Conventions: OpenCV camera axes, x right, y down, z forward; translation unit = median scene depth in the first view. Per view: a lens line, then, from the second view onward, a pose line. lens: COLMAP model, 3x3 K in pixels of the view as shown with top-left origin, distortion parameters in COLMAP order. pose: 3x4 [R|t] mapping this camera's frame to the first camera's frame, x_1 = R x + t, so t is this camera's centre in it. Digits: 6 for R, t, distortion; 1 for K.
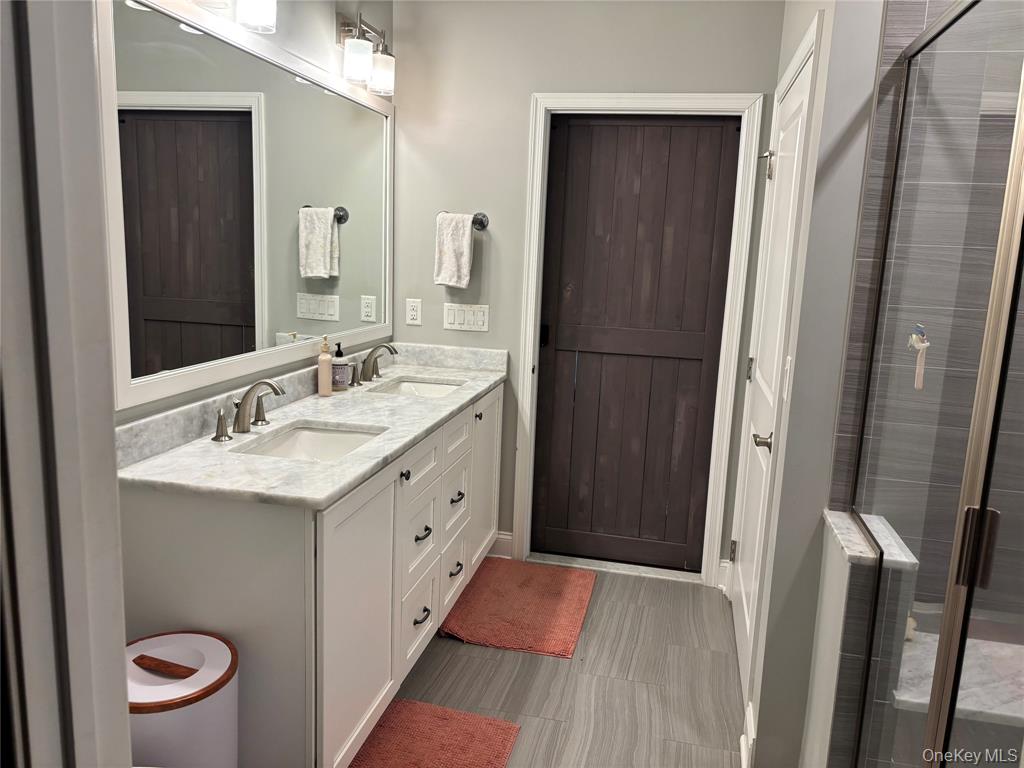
lens RADIAL K [[772.5, 0, 518.2], [0, 772.5, 379.1], [0, 0, 1]] dist [0.073969, -0.005707]
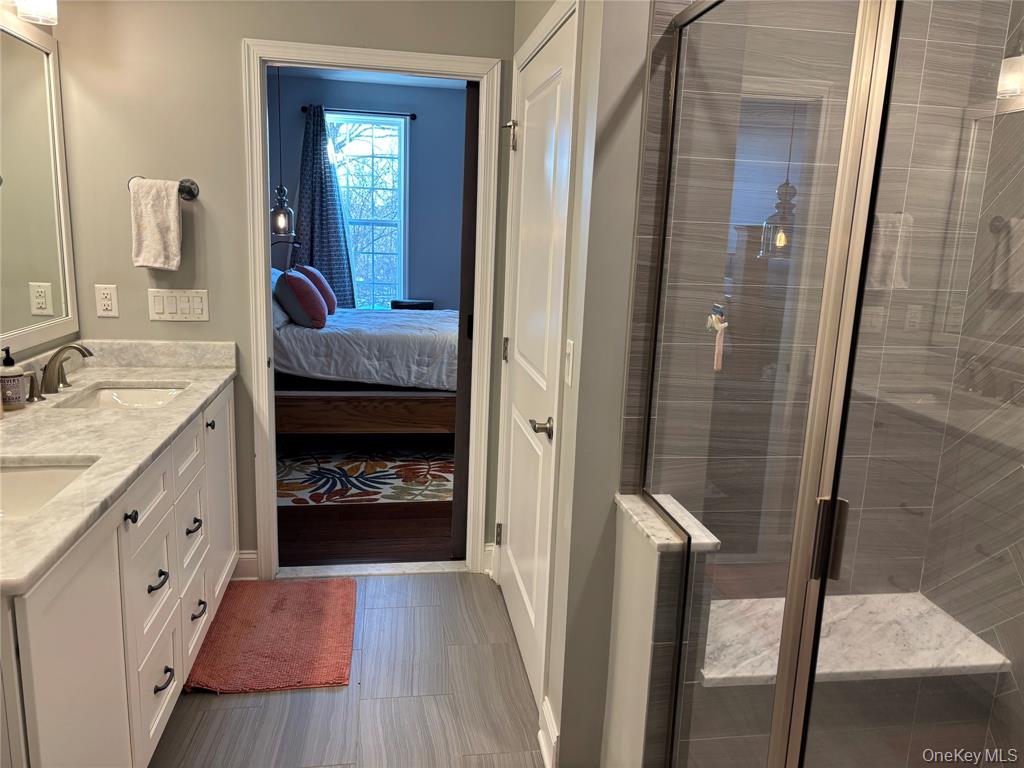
lens RADIAL K [[770.9, 0, 506.2], [0, 770.9, 387.5], [0, 0, 1]] dist [0.073182, -0.071118]
pose [[0.934923, -0.078677, 0.346020, -0.047068], [0.062732, 0.996398, 0.057059, -0.023375], [-0.349263, -0.031639, 0.936491, 0.115287]]
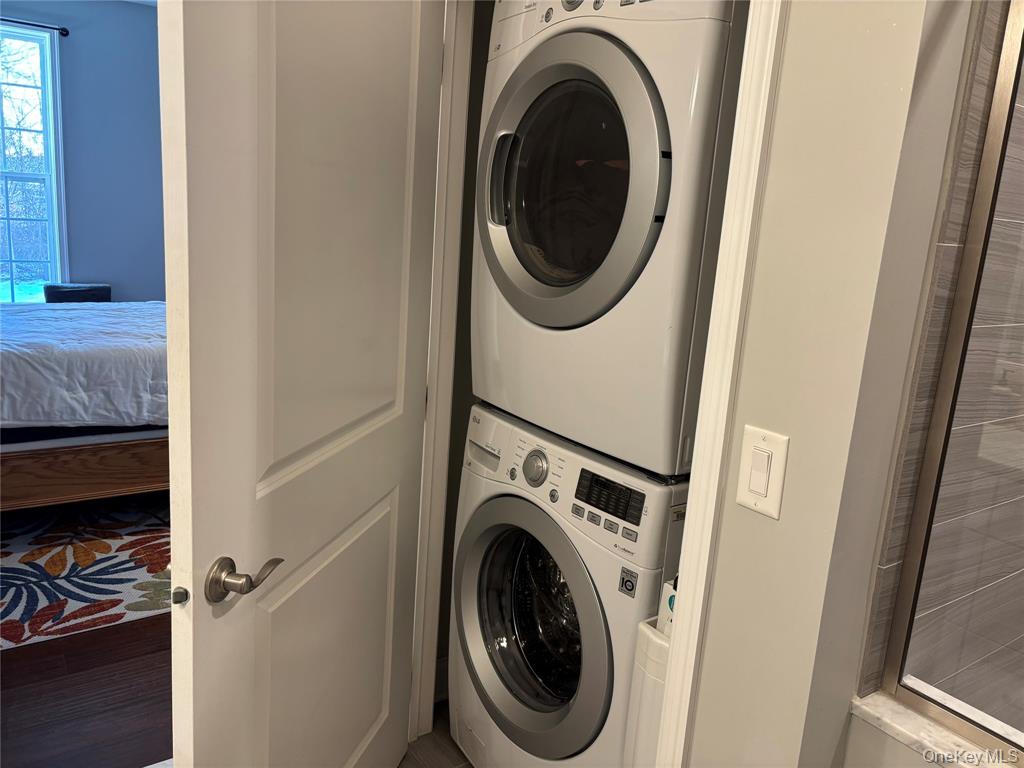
lens RADIAL K [[764.5, 0, 509.5], [0, 764.5, 382.5], [0, 0, 1]] dist [0.104095, -0.138458]
pose [[0.683288, -0.147046, 0.715189, -0.088166], [0.082902, 0.988801, 0.124097, -0.086480], [-0.725427, -0.025503, 0.687826, 0.499048]]
